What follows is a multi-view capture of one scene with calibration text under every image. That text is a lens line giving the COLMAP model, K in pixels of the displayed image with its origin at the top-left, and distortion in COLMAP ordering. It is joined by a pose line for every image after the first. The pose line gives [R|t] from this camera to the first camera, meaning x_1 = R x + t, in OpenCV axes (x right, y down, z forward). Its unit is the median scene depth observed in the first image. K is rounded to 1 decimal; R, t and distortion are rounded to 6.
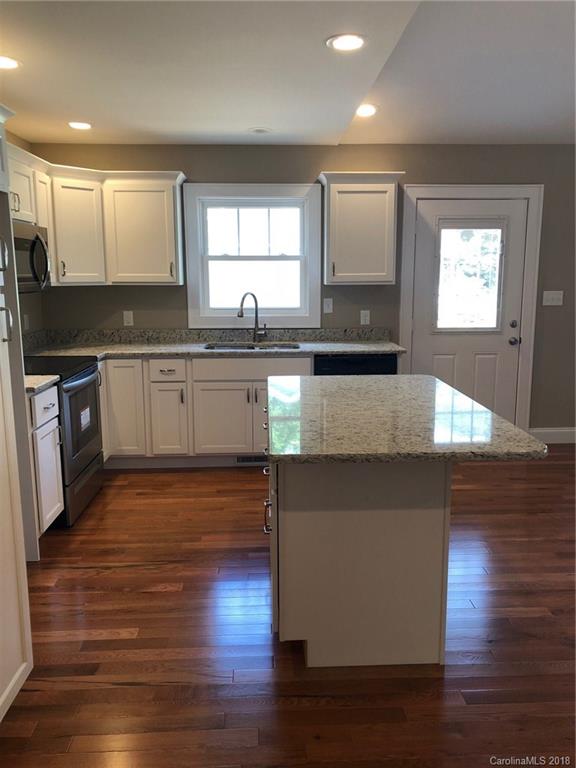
lens RADIAL K [[632.1, 0, 288.5], [0, 632.1, 383.4], [0, 0, 1]] dist [0.041289, -0.022893]
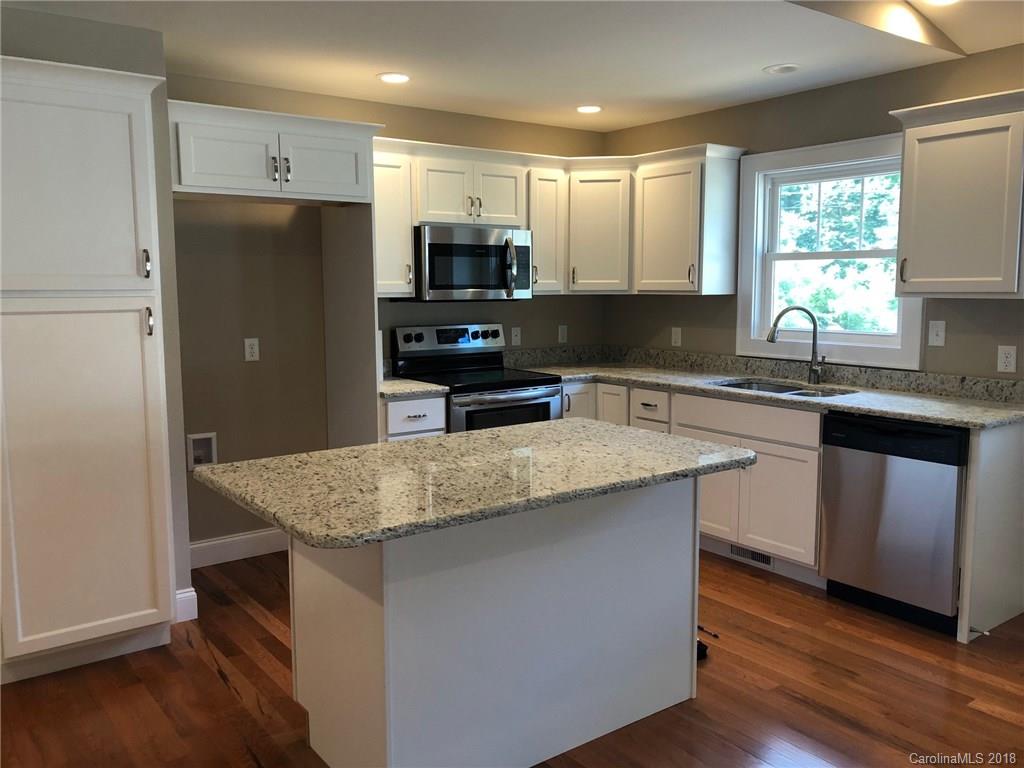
lens RADIAL K [[842.8, 0, 510.1], [0, 842.8, 385.2], [0, 0, 1]] dist [0.041289, -0.022893]
pose [[0.563876, 0.102568, -0.819466, 0.508238], [-0.140063, 0.989761, 0.027505, -0.044873], [0.813896, 0.099267, 0.572468, 0.254050]]
